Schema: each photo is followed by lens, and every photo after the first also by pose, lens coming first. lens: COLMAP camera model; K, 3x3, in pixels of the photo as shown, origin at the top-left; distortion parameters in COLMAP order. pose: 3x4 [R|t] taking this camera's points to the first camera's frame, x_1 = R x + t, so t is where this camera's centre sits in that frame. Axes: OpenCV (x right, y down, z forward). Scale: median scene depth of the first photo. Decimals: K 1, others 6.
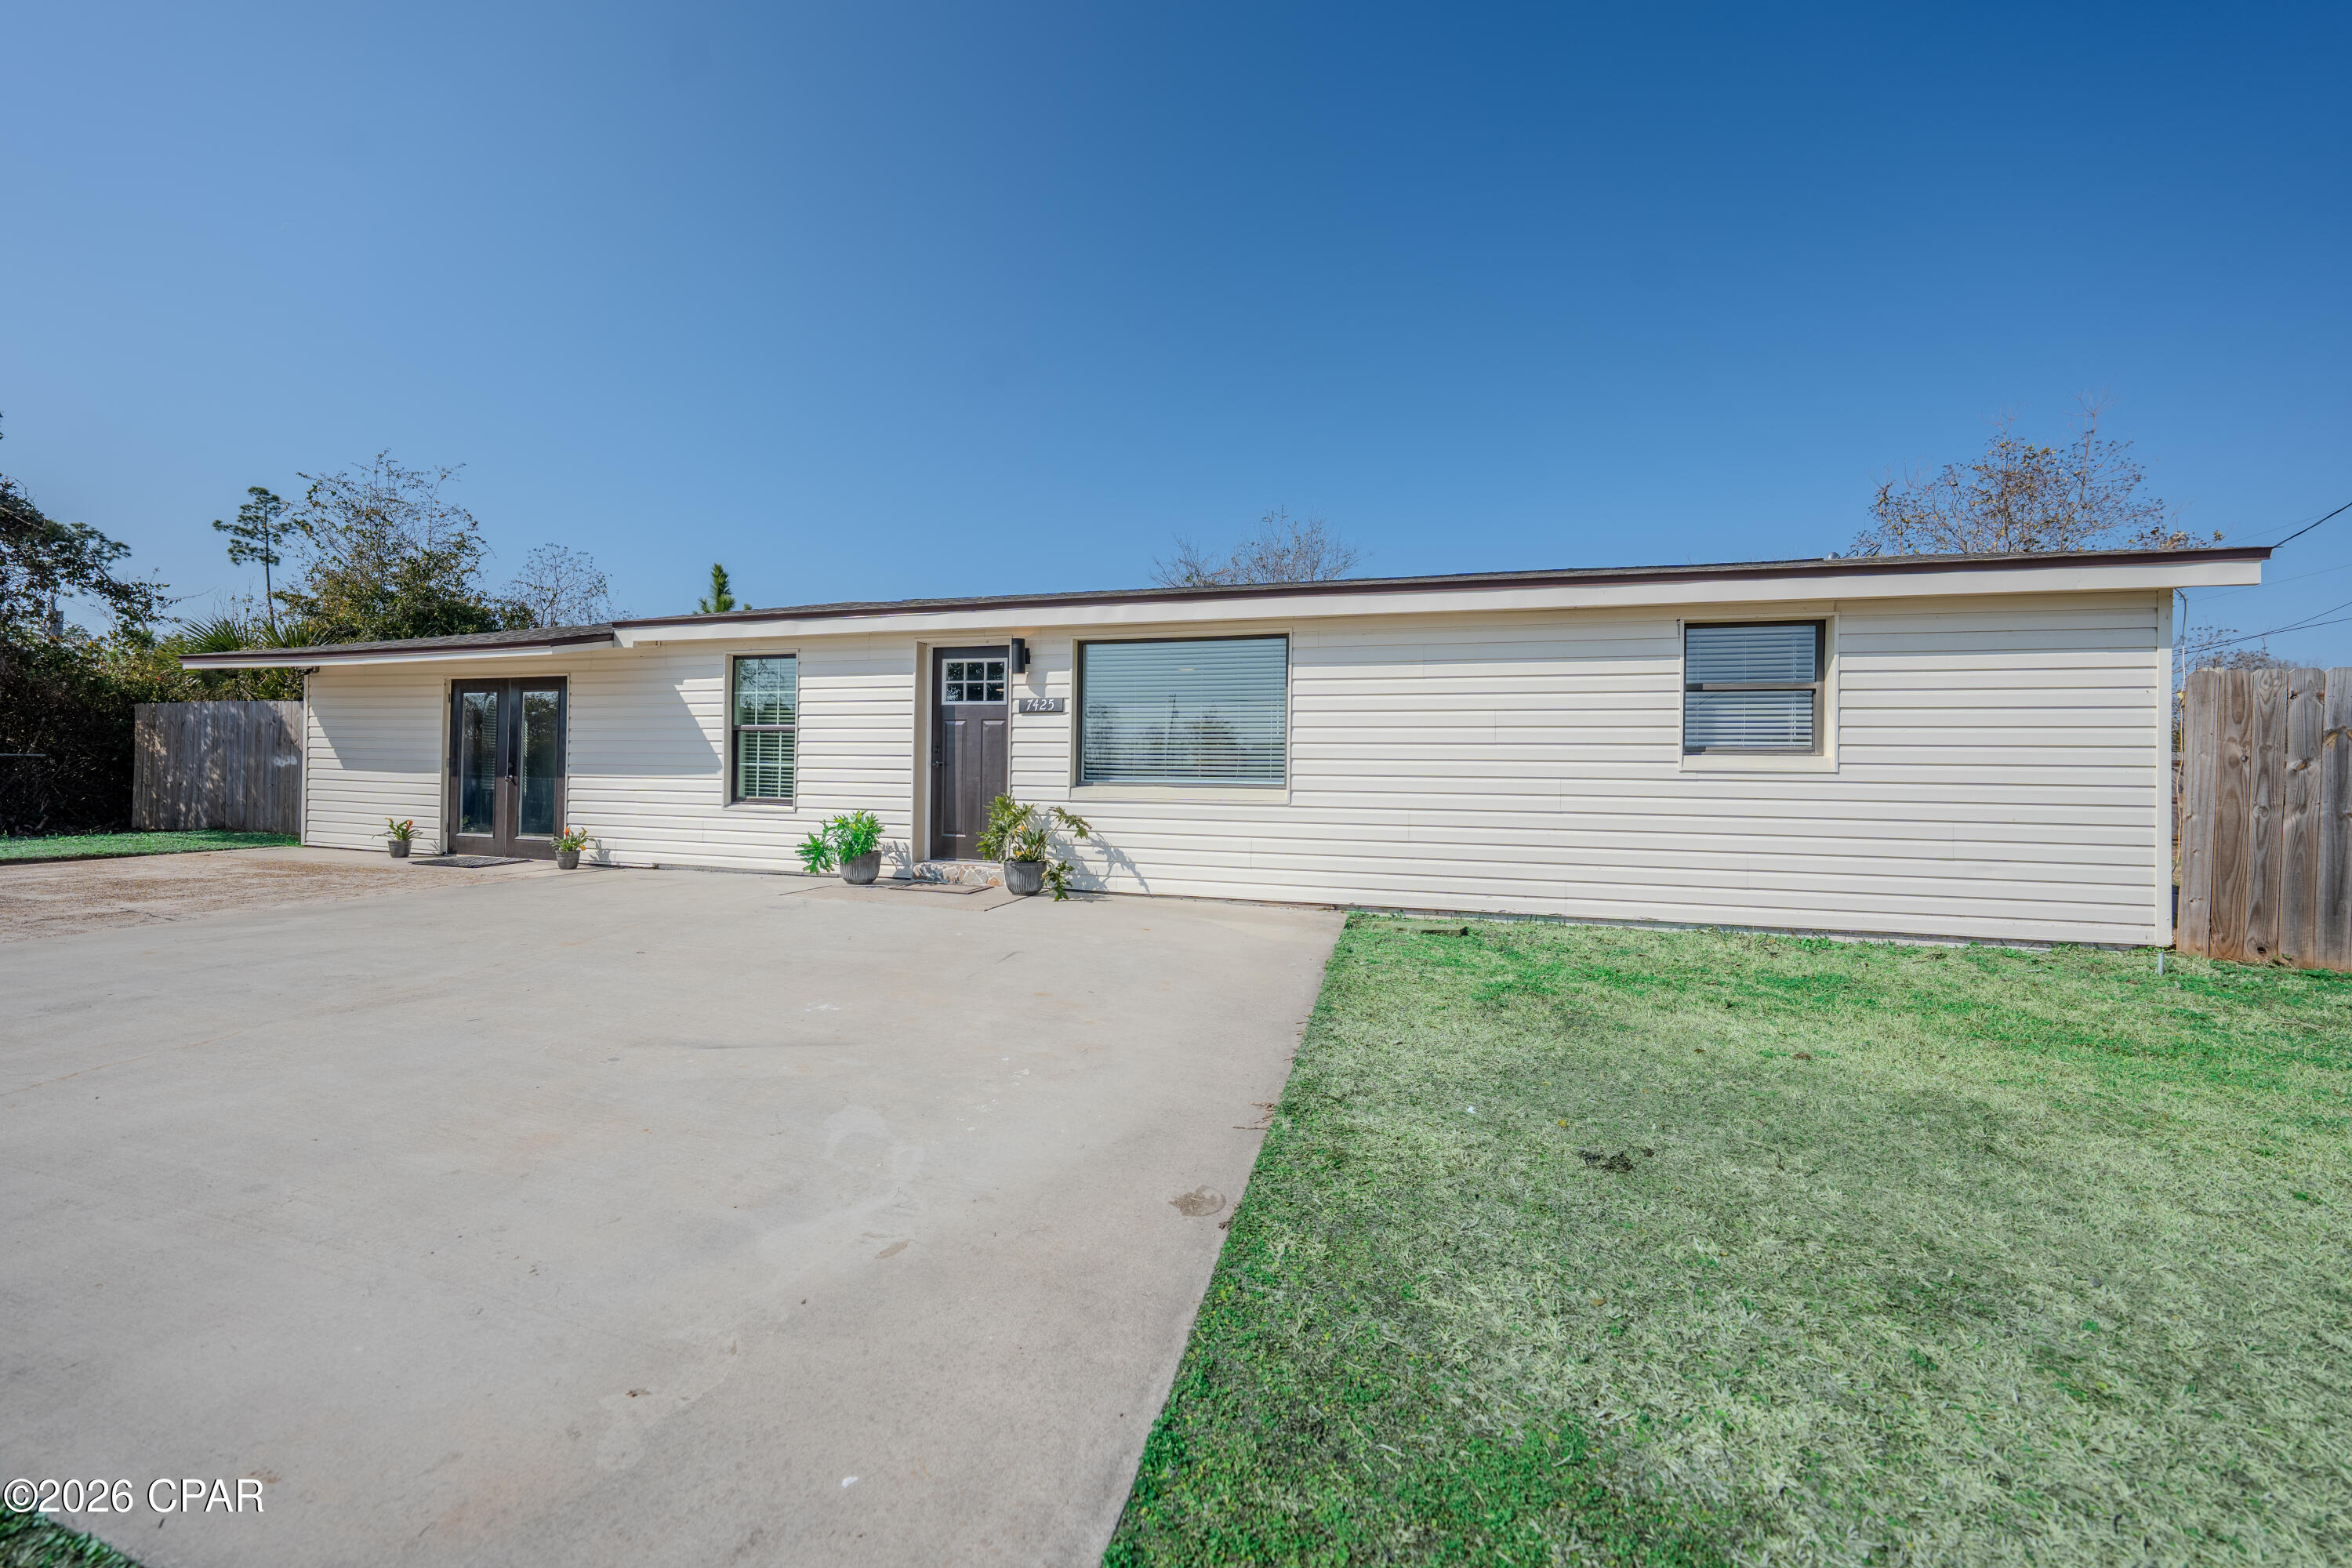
lens RADIAL K [[815.8, 0, 1179.1], [0, 815.8, 773.9], [0, 0, 1]] dist [-0.032331, 0.008577]
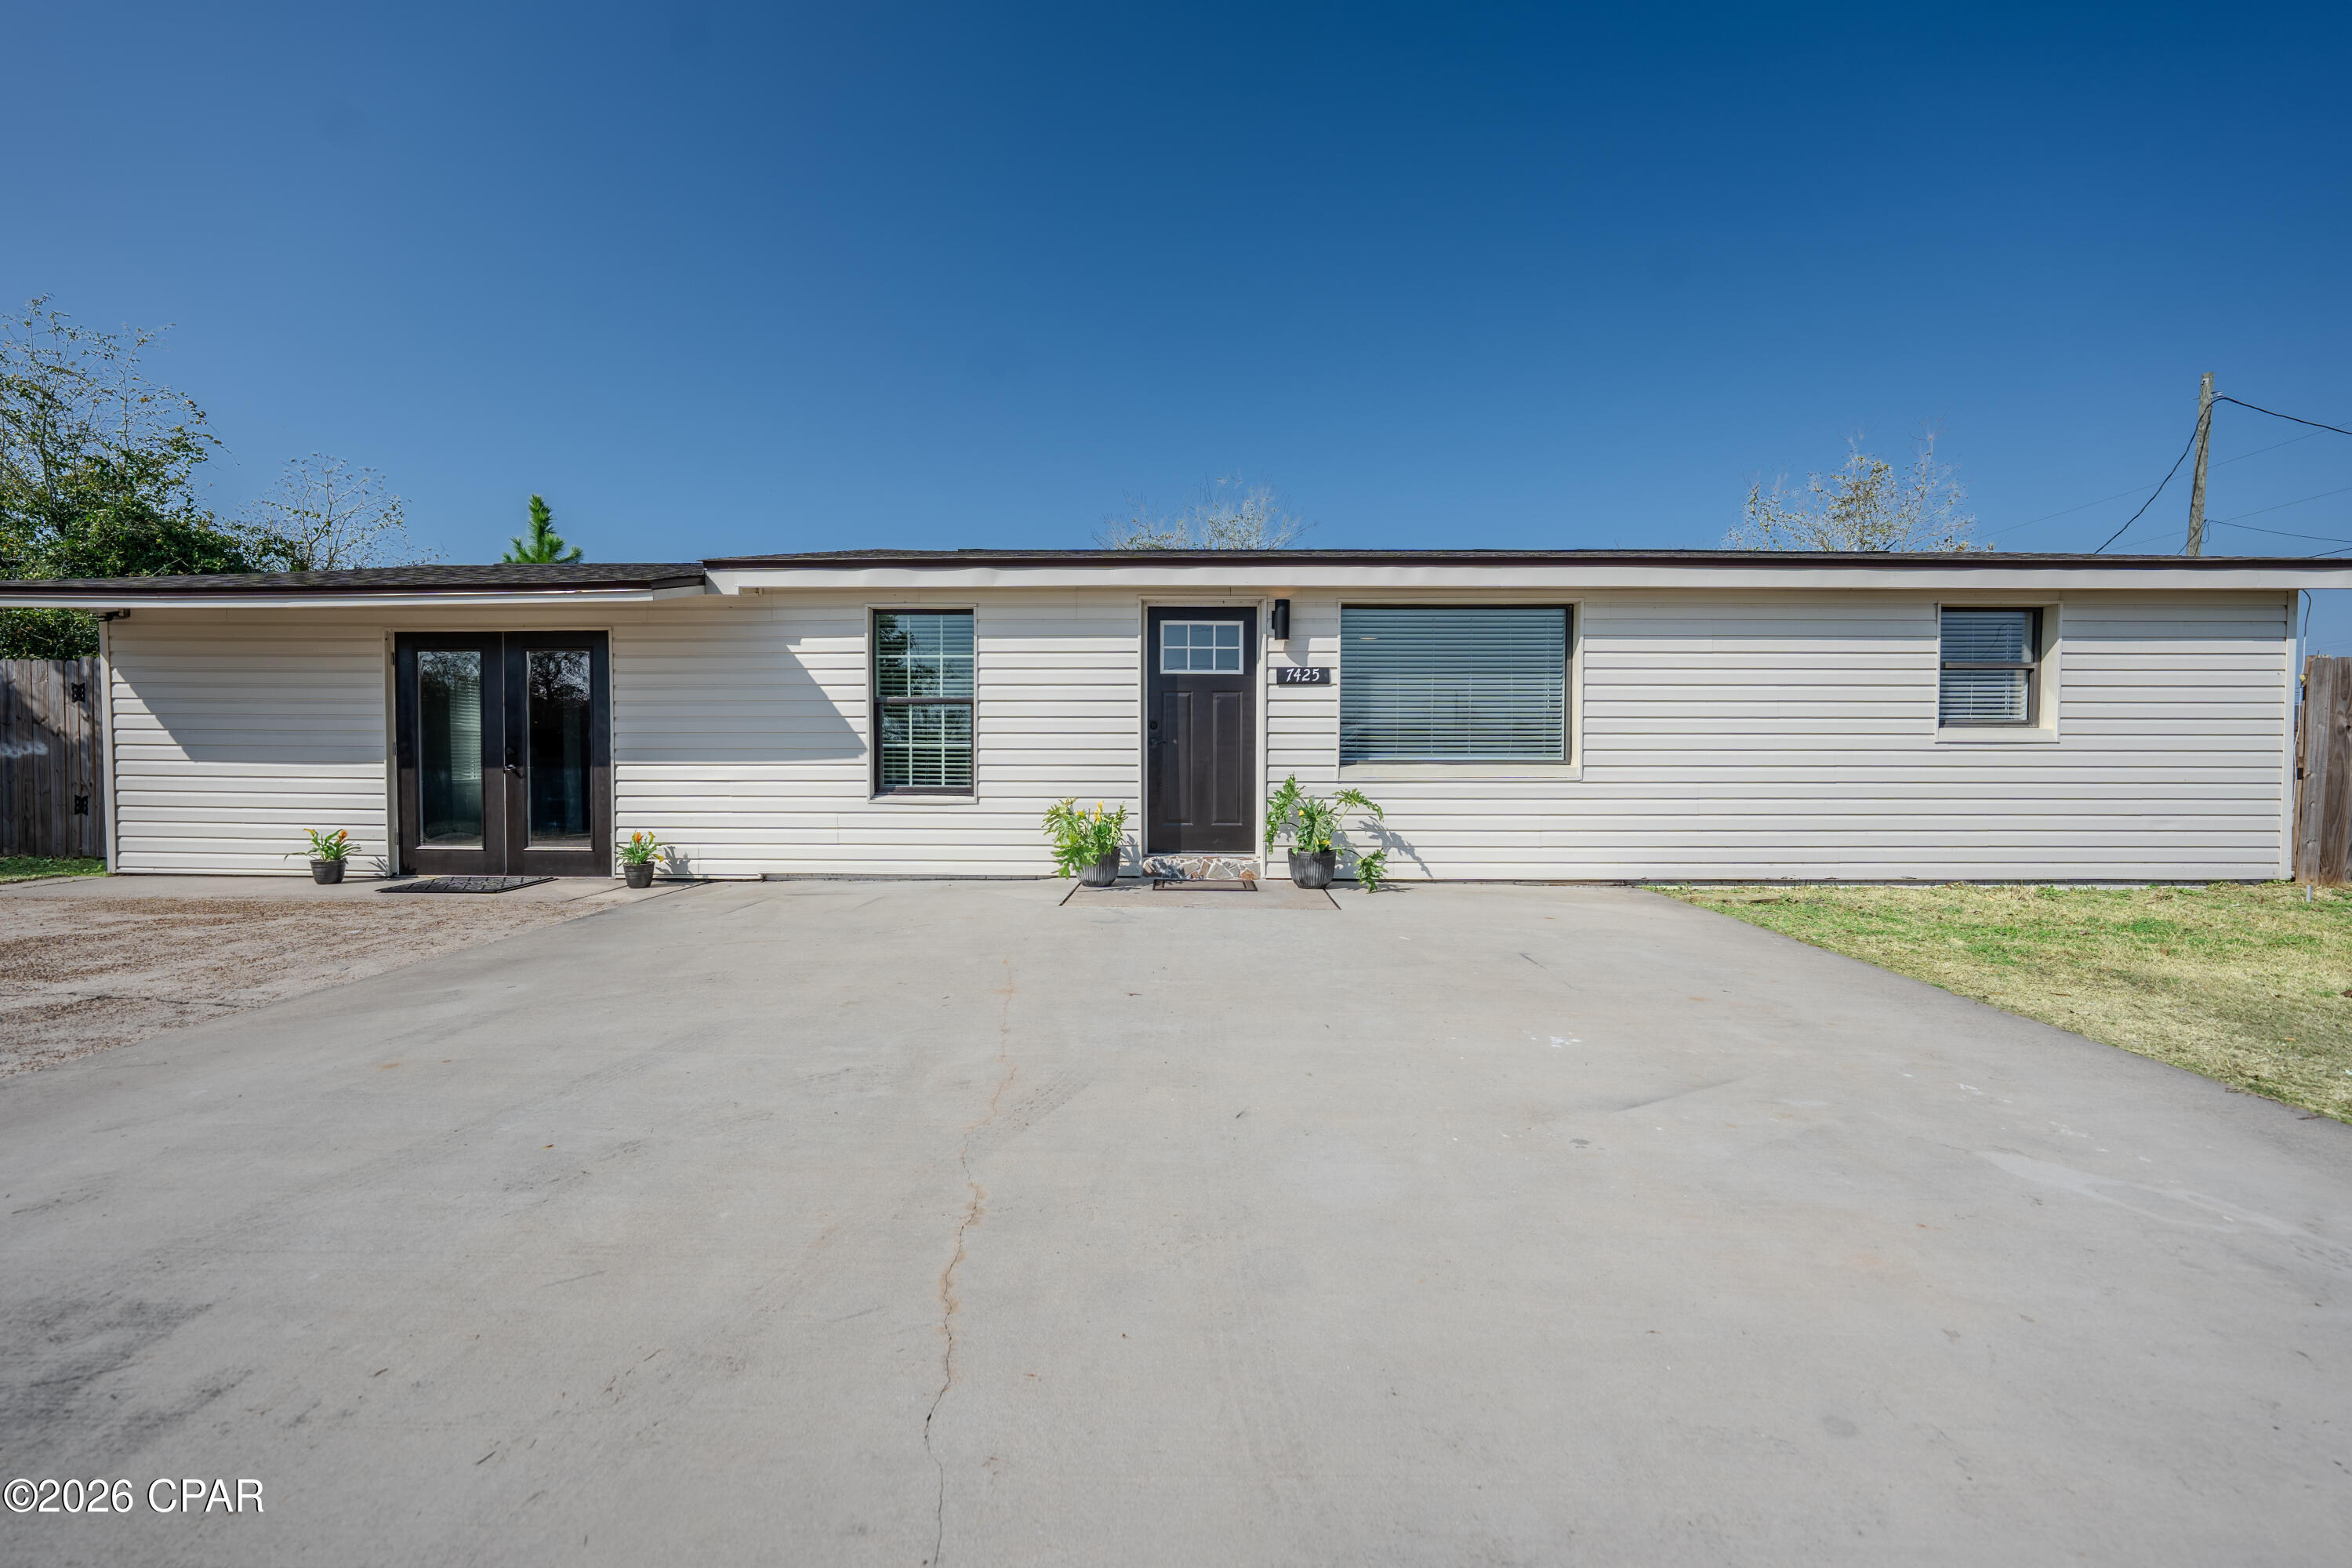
lens RADIAL K [[815.8, 0, 1179.1], [0, 815.8, 773.9], [0, 0, 1]] dist [-0.032331, 0.008577]
pose [[0.968721, -0.021025, 0.247262, -0.477714], [0.012718, 0.999301, 0.035147, -0.008830], [-0.247828, -0.030903, 0.968311, 0.150314]]
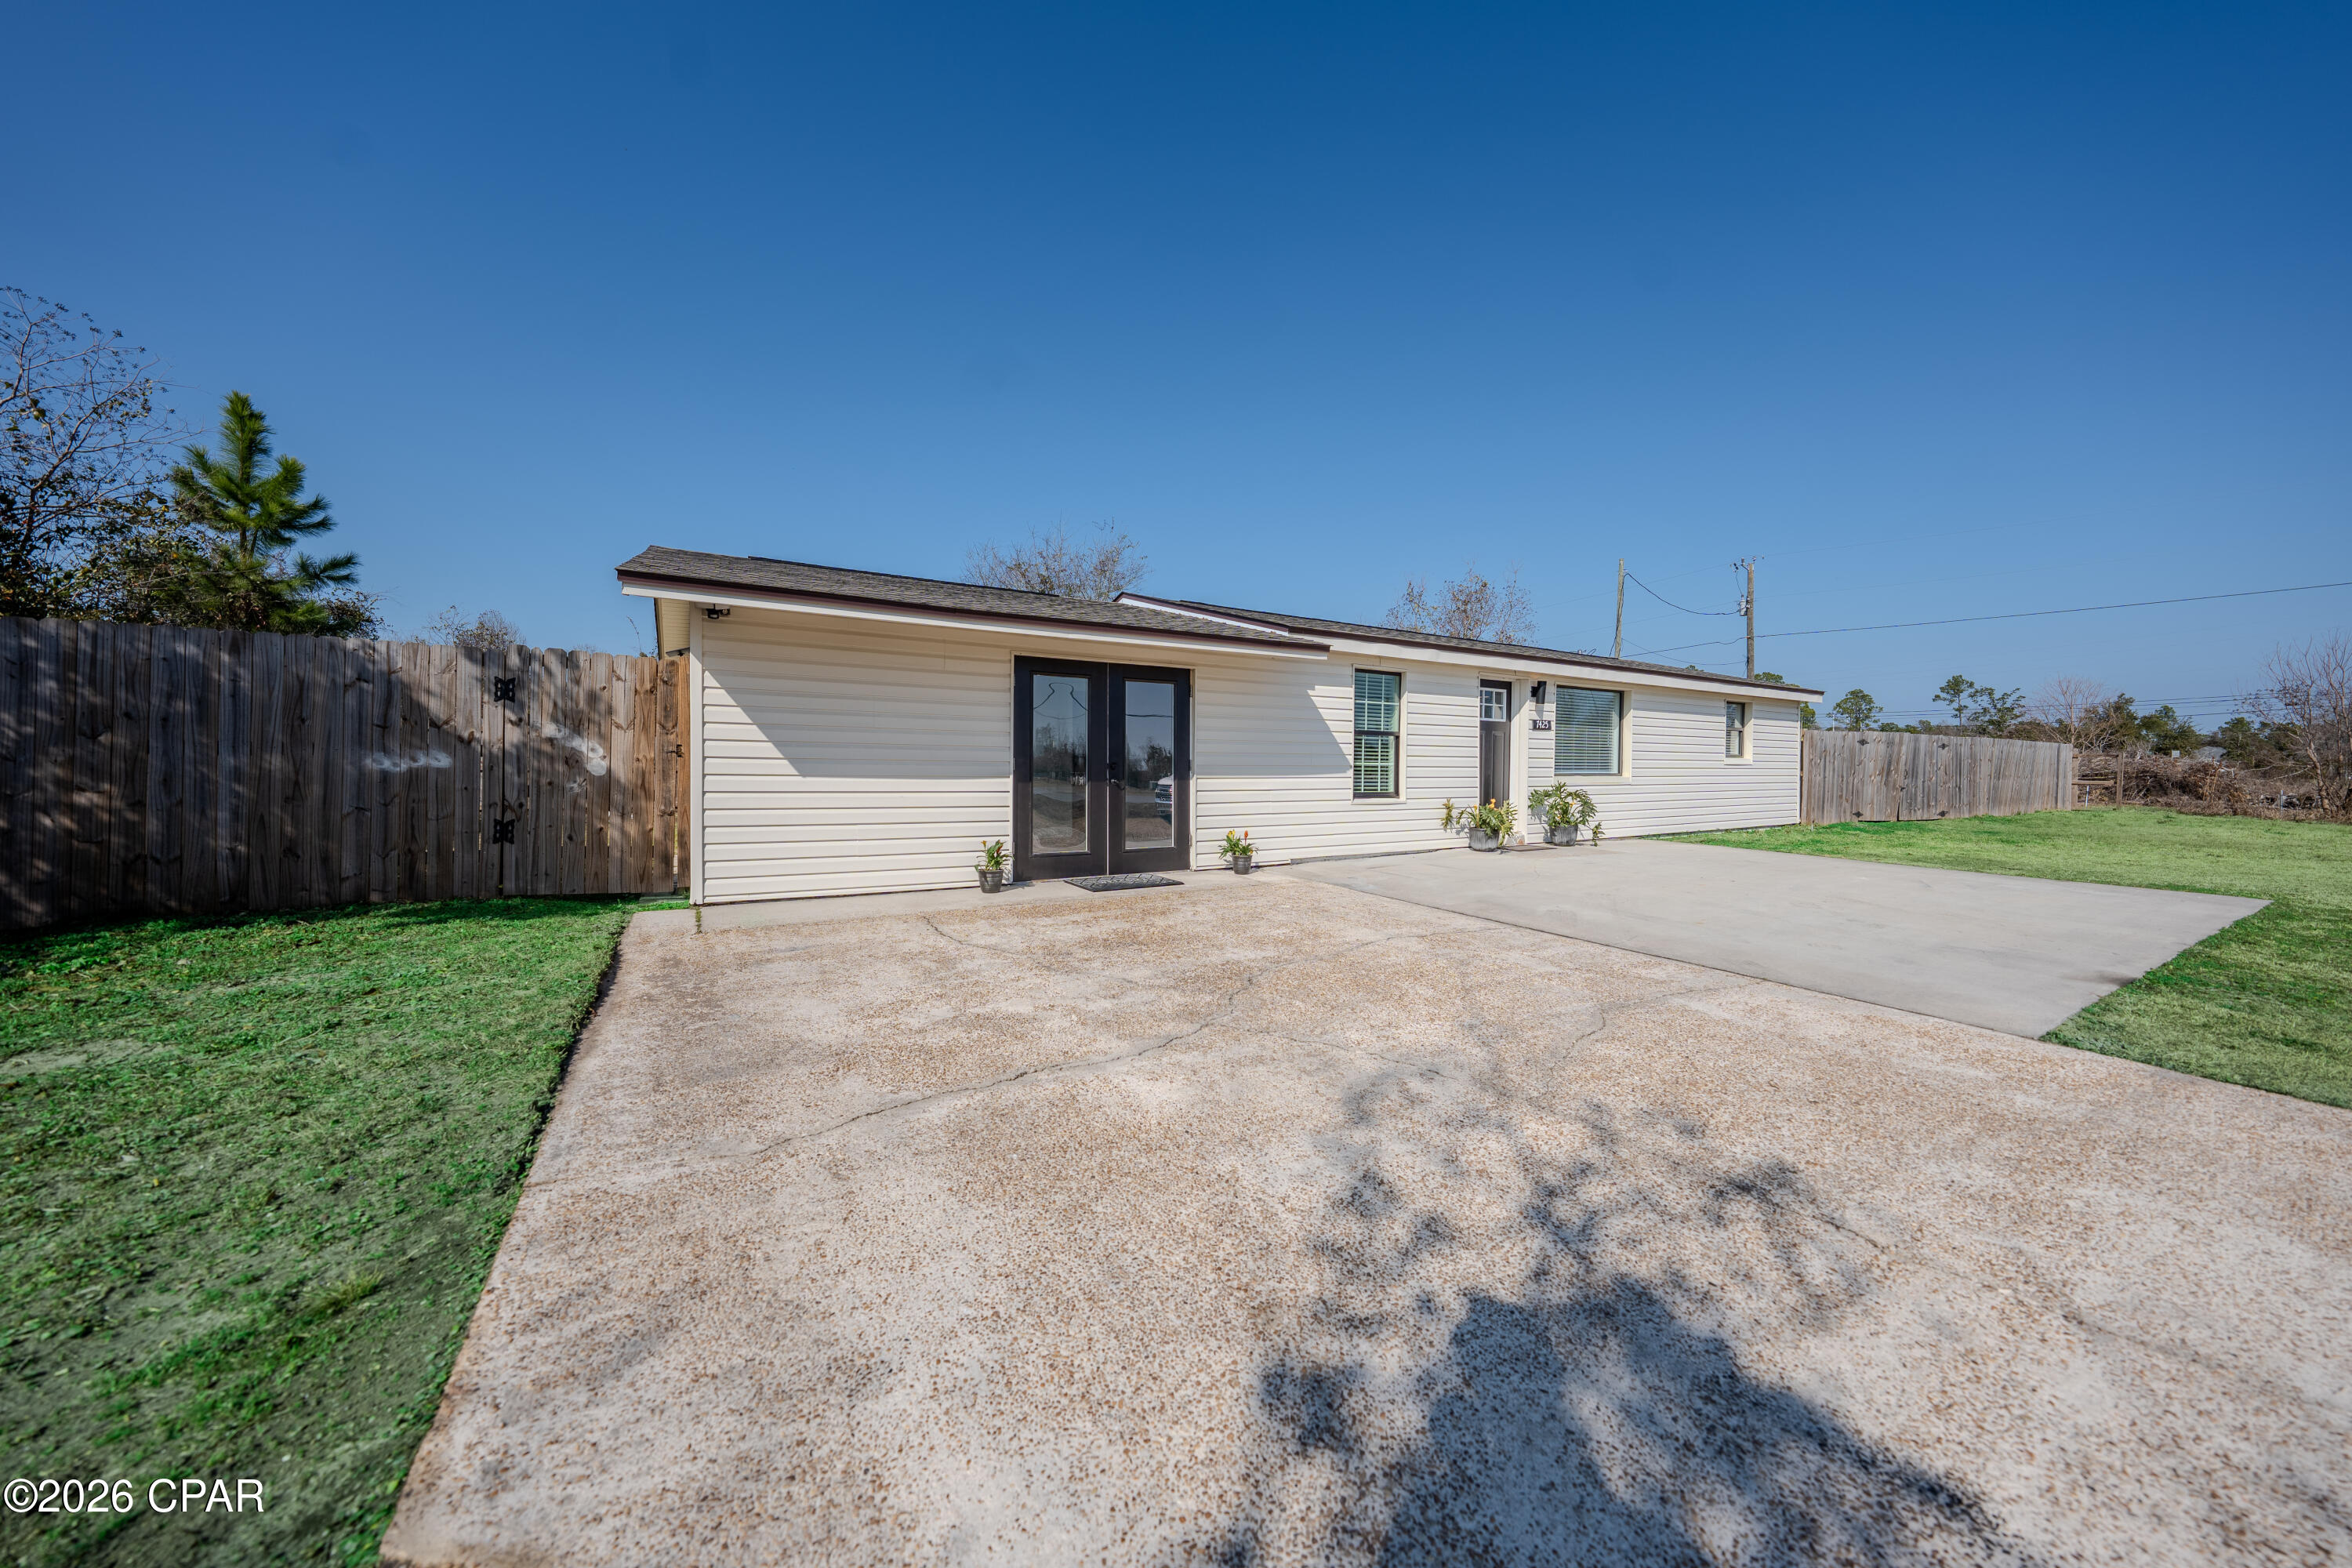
lens RADIAL K [[815.8, 0, 1179.1], [0, 815.8, 773.9], [0, 0, 1]] dist [-0.032331, 0.008577]
pose [[0.687147, -0.022077, 0.726183, -1.603425], [-0.004058, 0.999406, 0.034223, -0.037327], [-0.726507, -0.026463, 0.686649, 0.402924]]
